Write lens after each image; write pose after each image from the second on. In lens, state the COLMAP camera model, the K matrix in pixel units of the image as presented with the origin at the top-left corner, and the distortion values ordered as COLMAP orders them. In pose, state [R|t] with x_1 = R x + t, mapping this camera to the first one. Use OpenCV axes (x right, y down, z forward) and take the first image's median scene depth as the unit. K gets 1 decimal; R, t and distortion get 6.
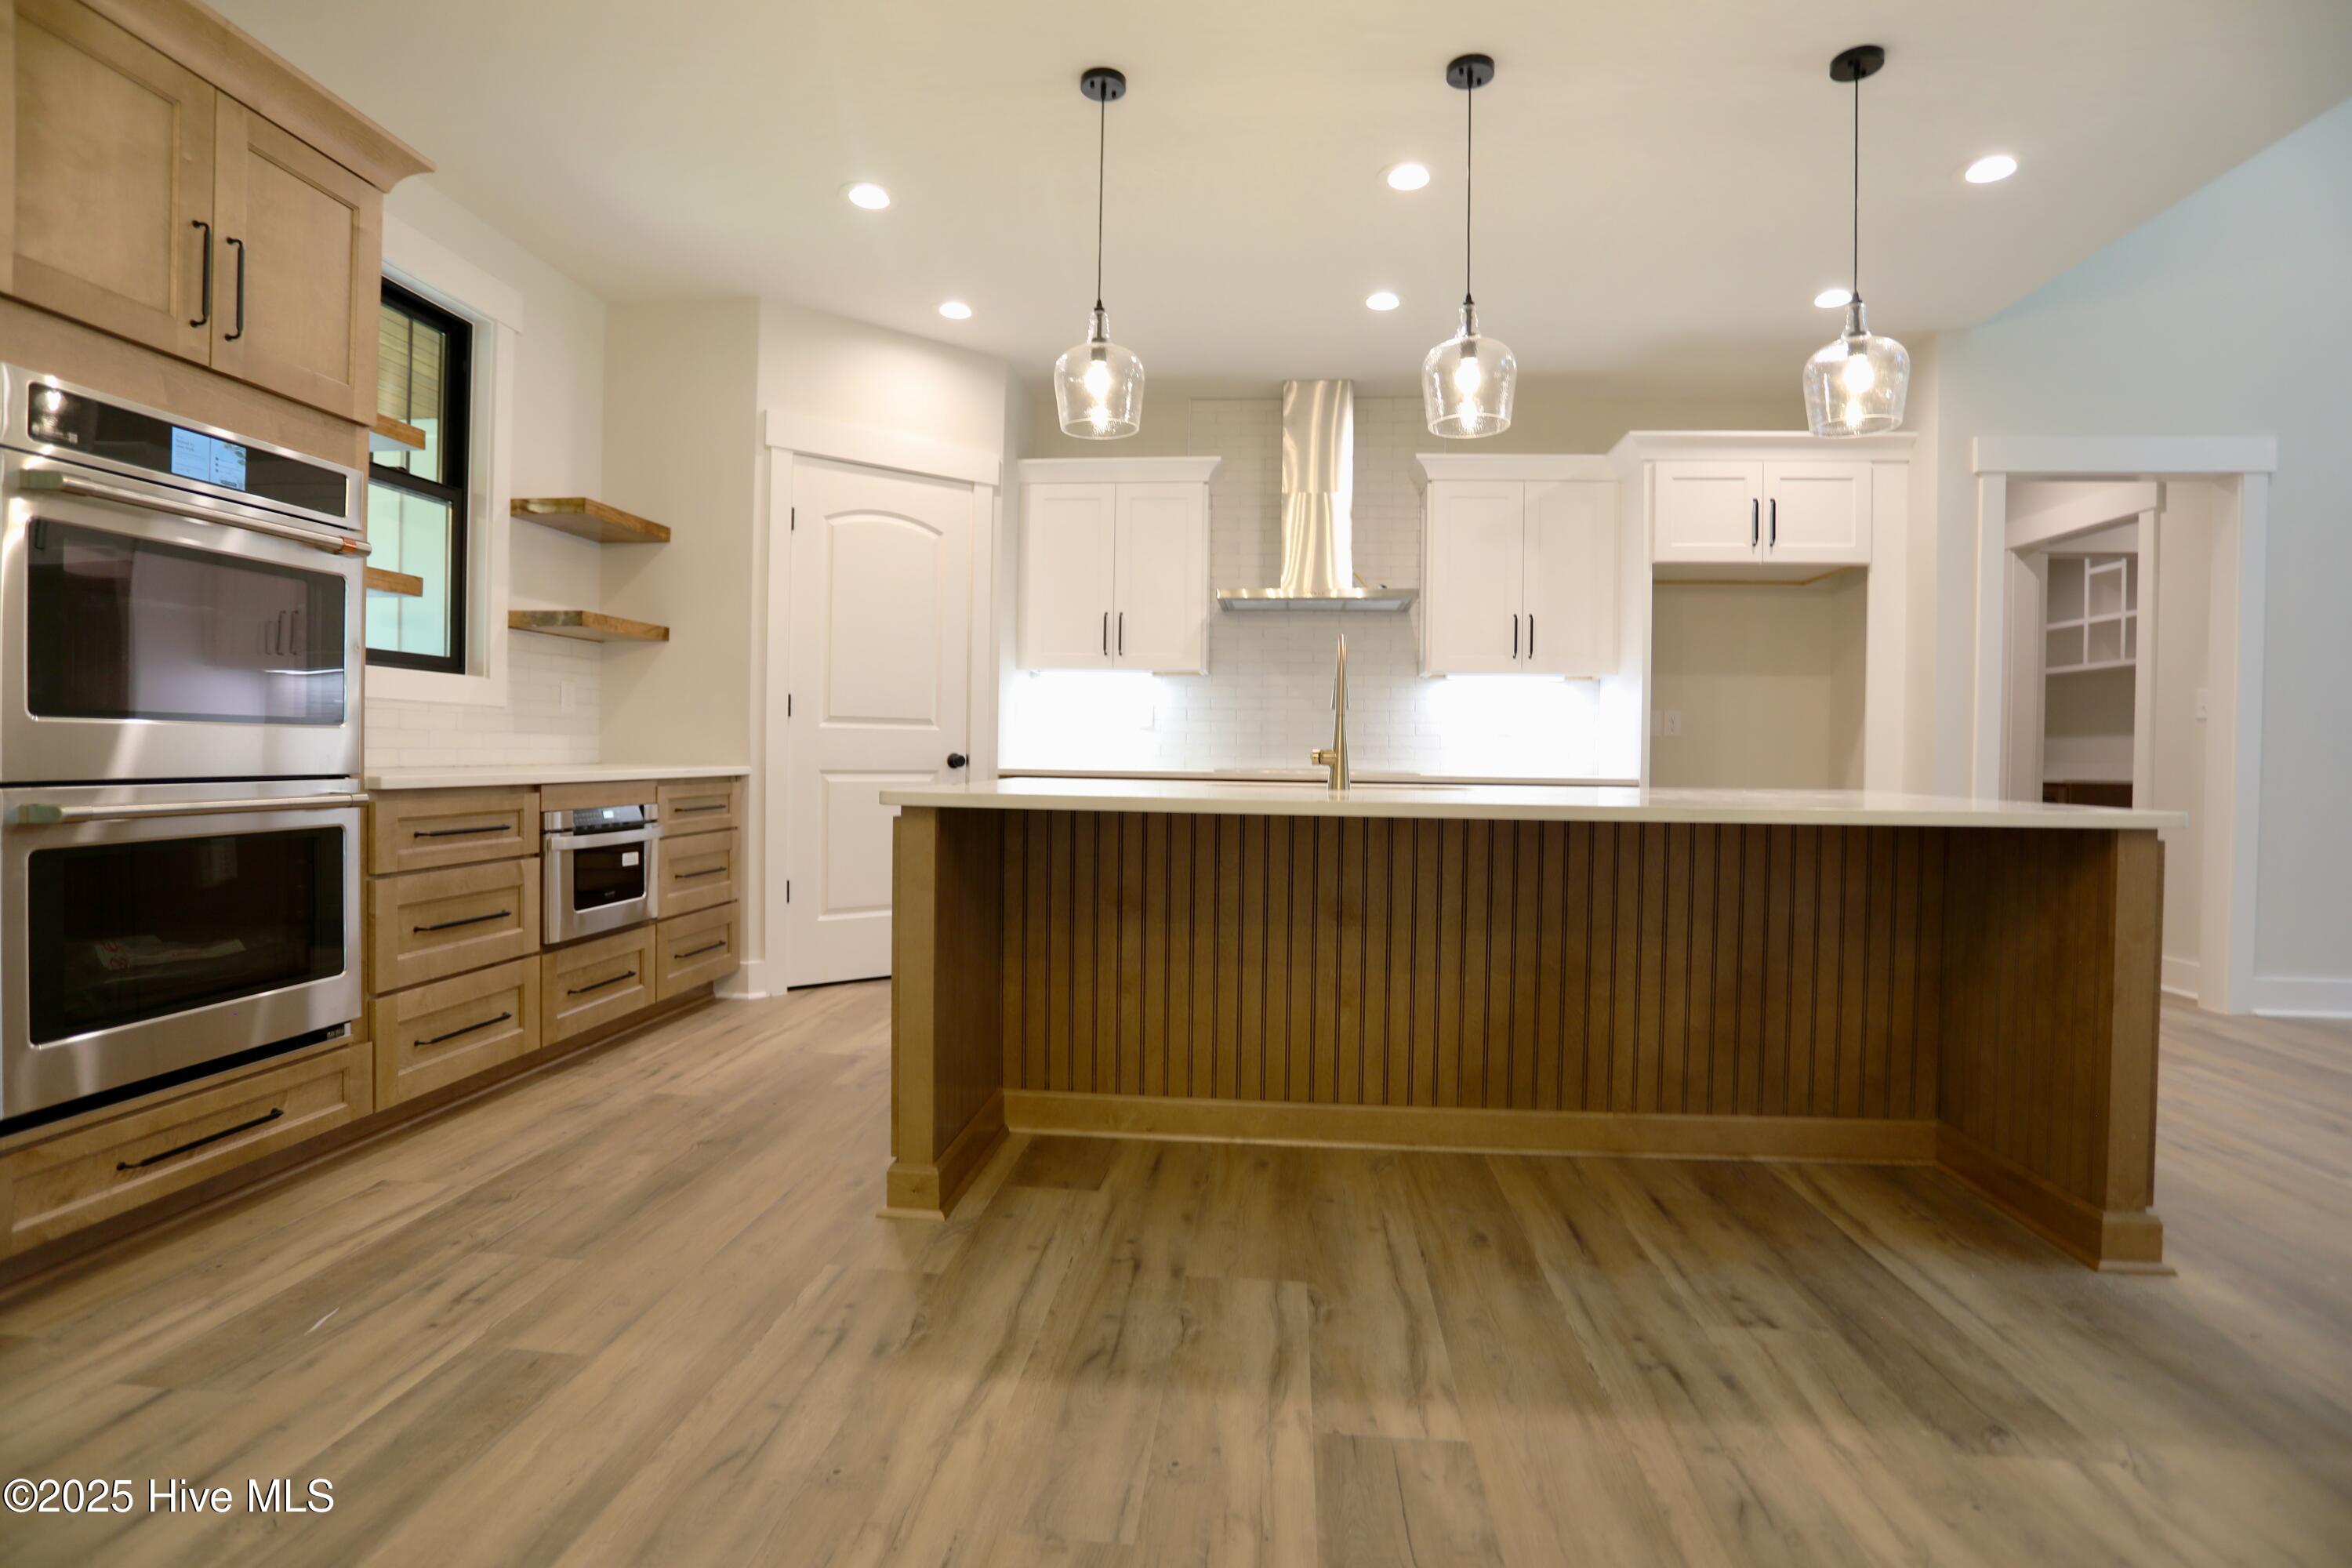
lens RADIAL K [[1143.8, 0, 1169.3], [0, 1143.8, 762.9], [0, 0, 1]] dist [-0.039315, 0.012906]
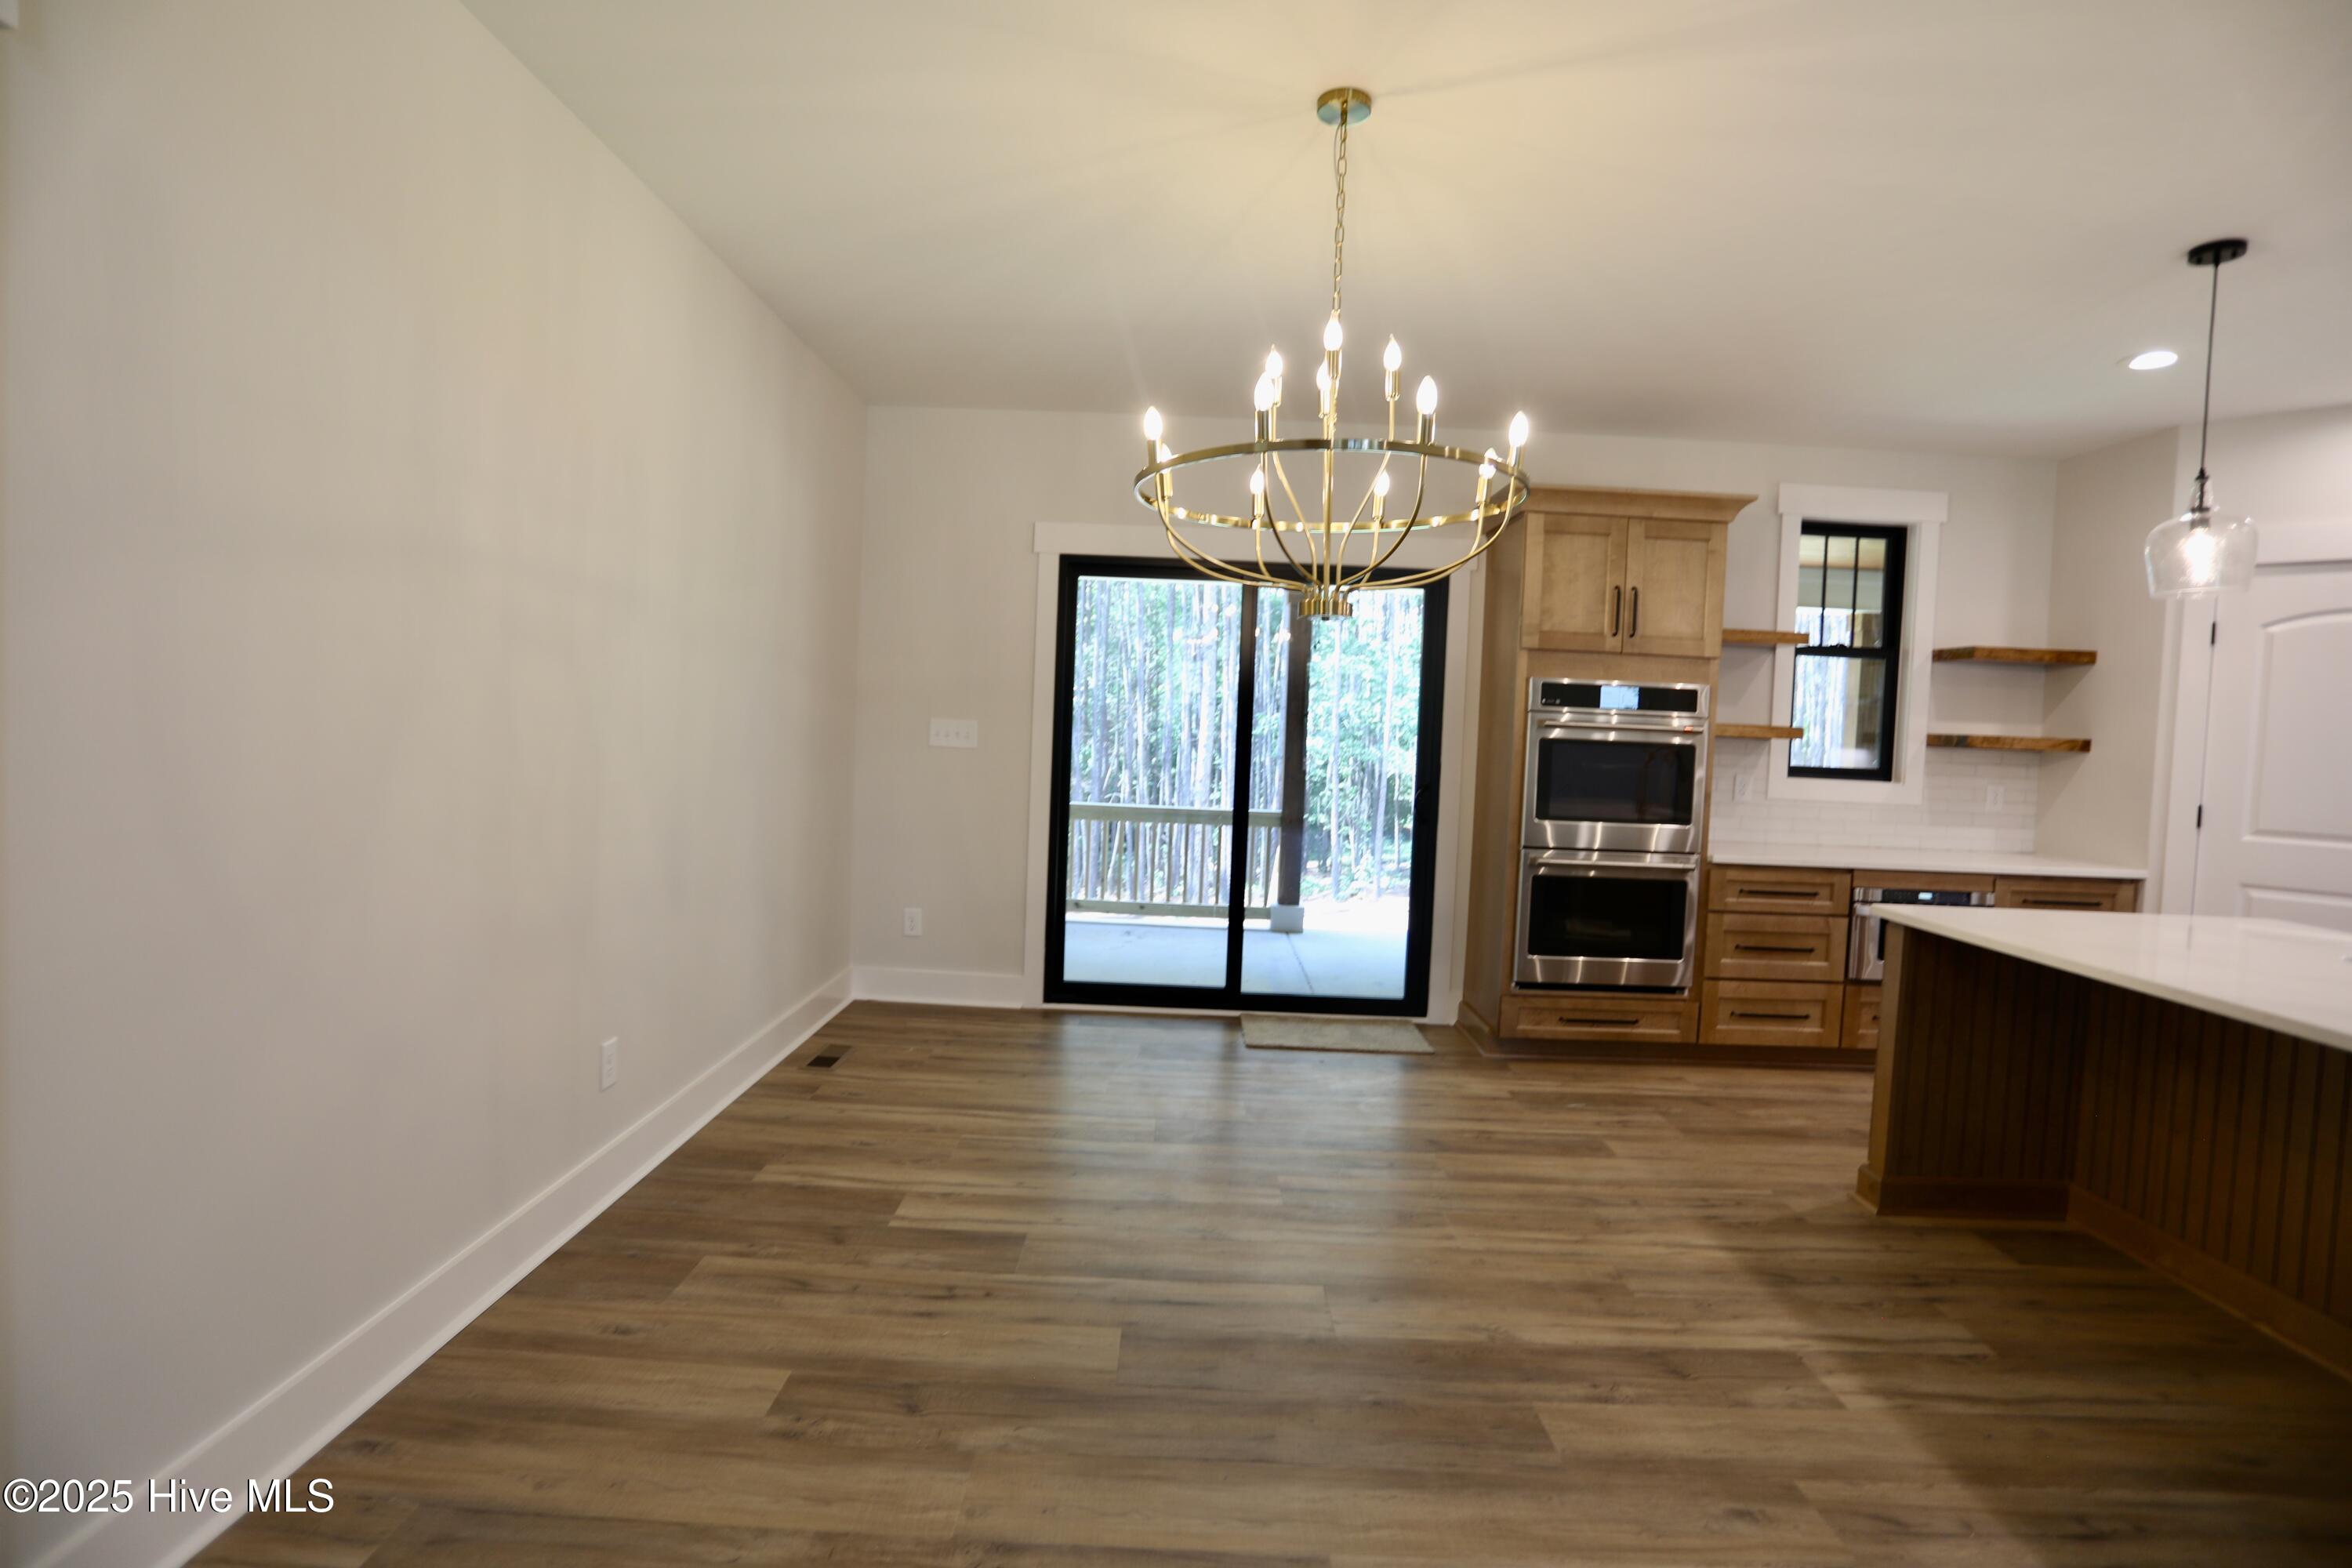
lens RADIAL K [[1143.8, 0, 1177.9], [0, 1143.8, 786.8], [0, 0, 1]] dist [-0.039315, 0.012906]
pose [[0.103769, 0.049393, -0.993374, 0.965690], [-0.046971, 0.997895, 0.044711, -0.134204], [0.993492, 0.042020, 0.105870, -0.026167]]
